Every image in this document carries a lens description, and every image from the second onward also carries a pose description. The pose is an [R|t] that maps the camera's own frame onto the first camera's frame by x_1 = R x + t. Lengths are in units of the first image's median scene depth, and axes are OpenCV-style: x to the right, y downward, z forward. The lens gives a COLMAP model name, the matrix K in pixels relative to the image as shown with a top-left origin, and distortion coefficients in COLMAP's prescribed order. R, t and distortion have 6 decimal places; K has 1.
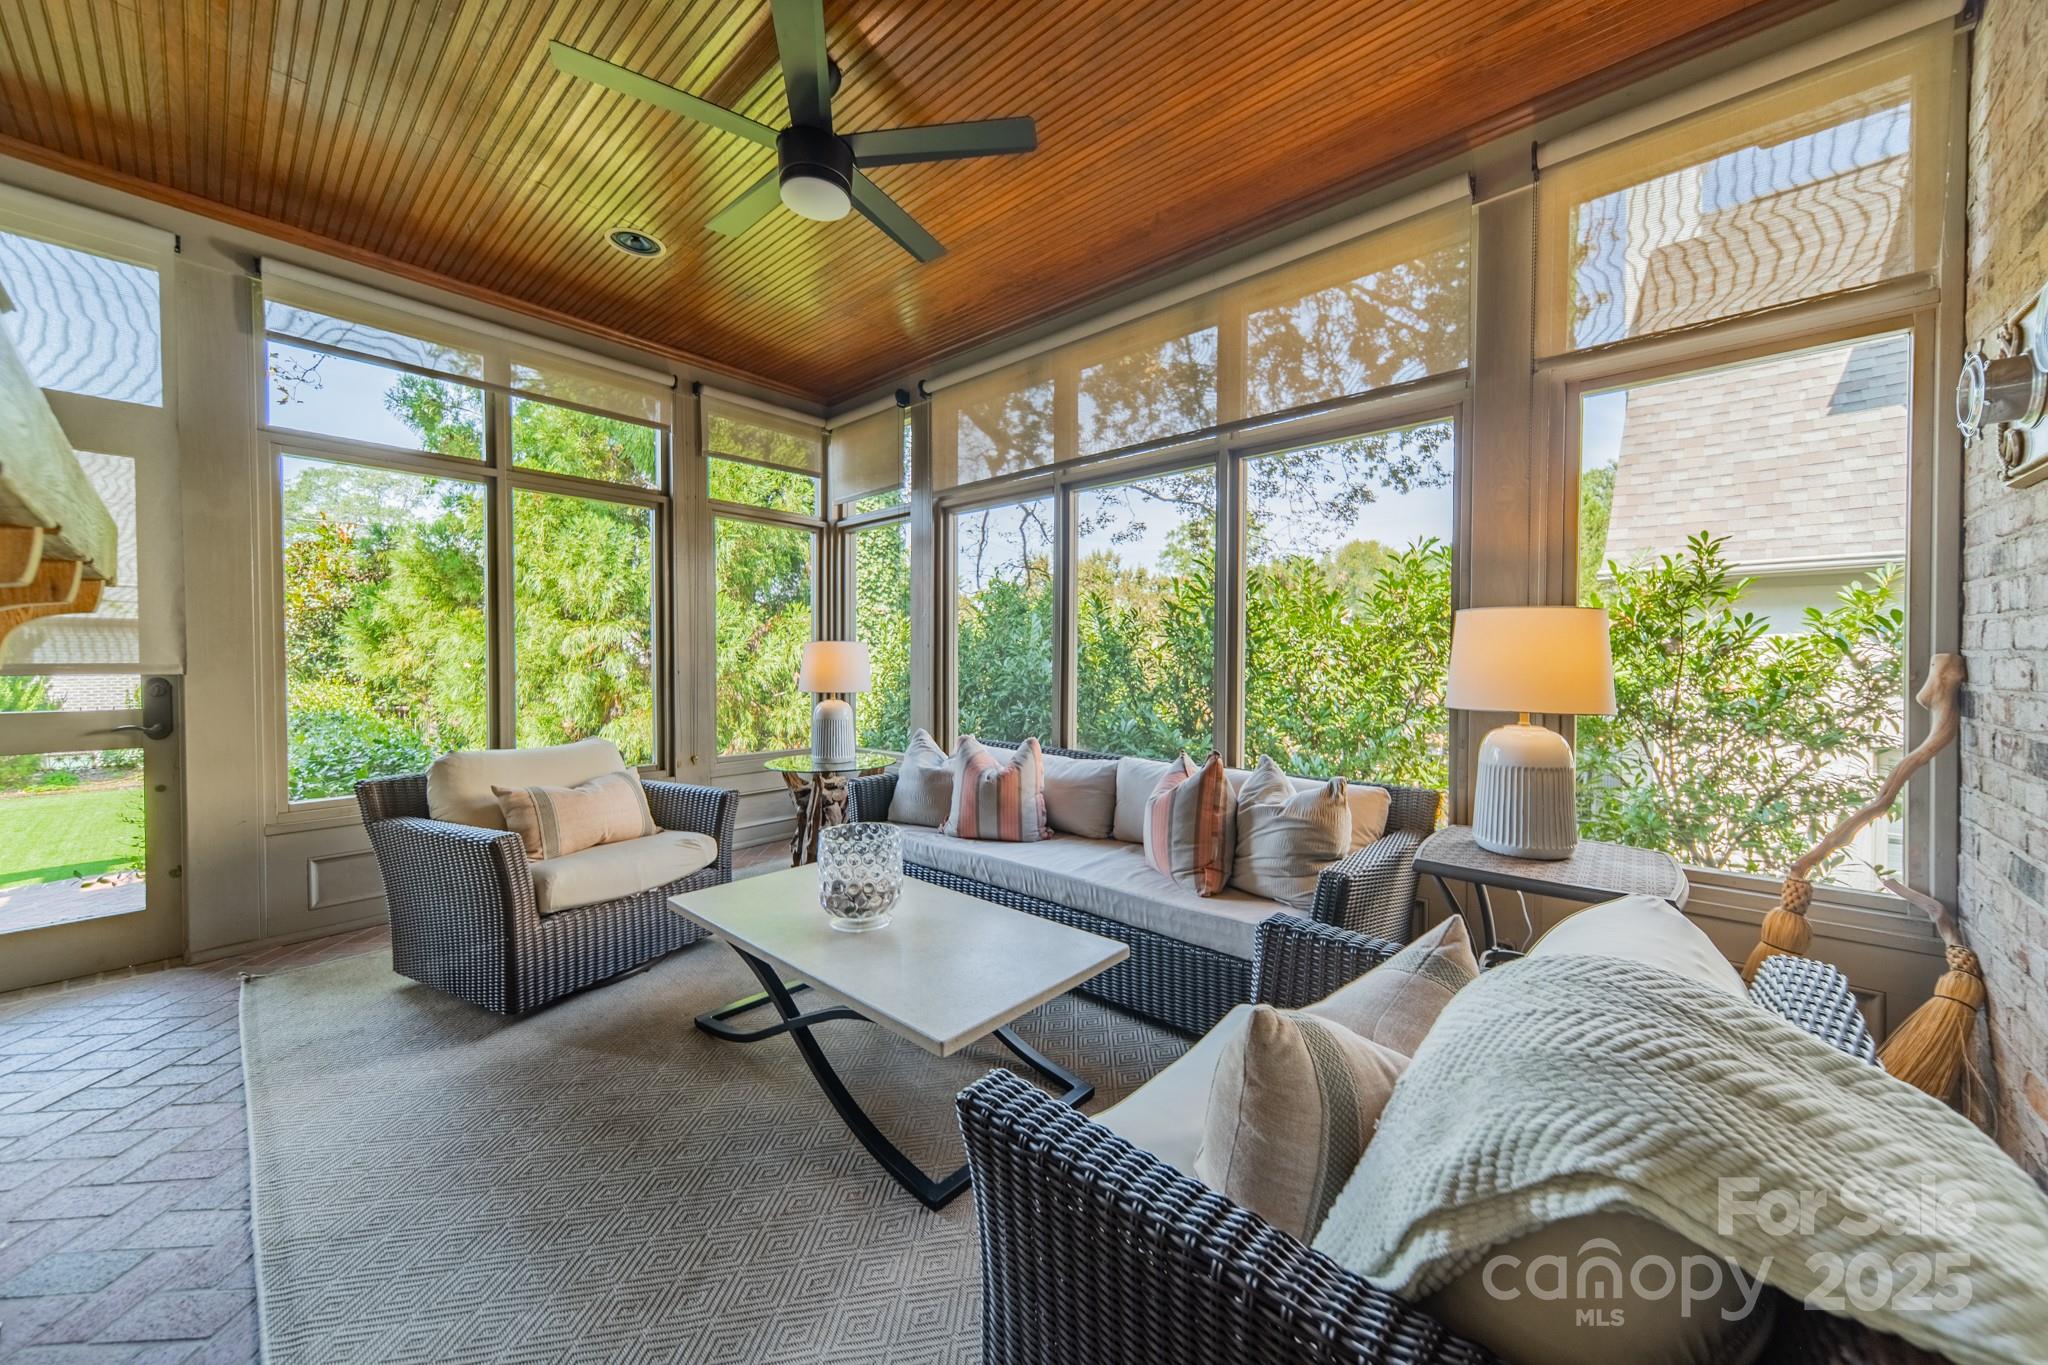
lens RADIAL K [[724.1, 0, 1030.2], [0, 724.1, 673.5], [0, 0, 1]] dist [0.001652, 0.000041]
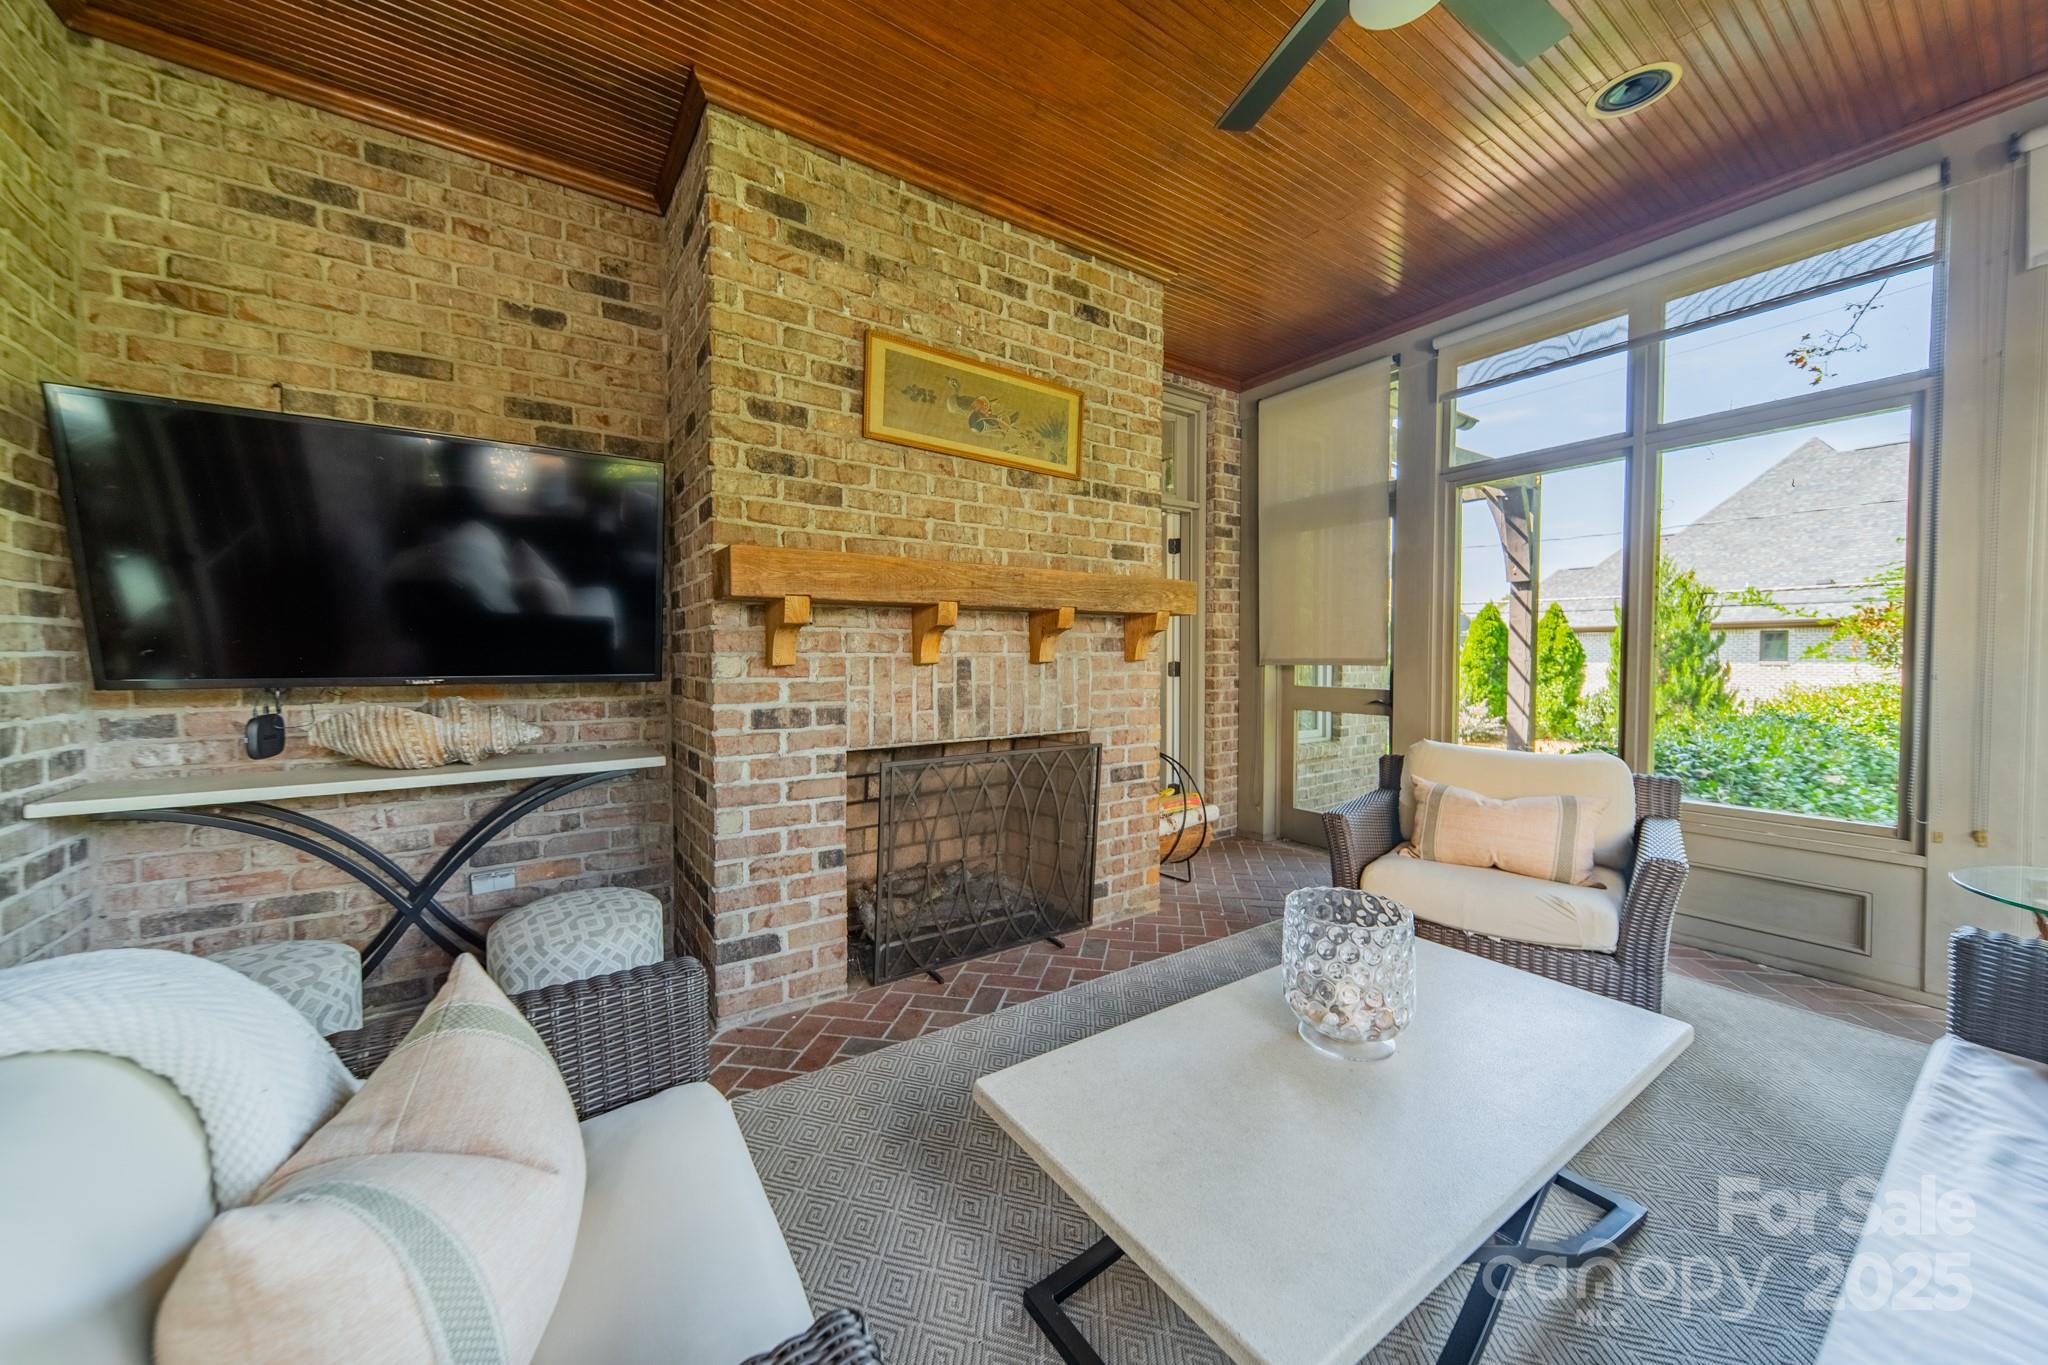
lens RADIAL K [[724.1, 0, 1030.2], [0, 724.1, 673.5], [0, 0, 1]] dist [0.001652, 0.000041]
pose [[-0.256178, 0.032086, -0.966097, 0.292528], [-0.016907, 0.999147, 0.037667, -0.016983], [0.966482, 0.025983, -0.255417, 0.512341]]
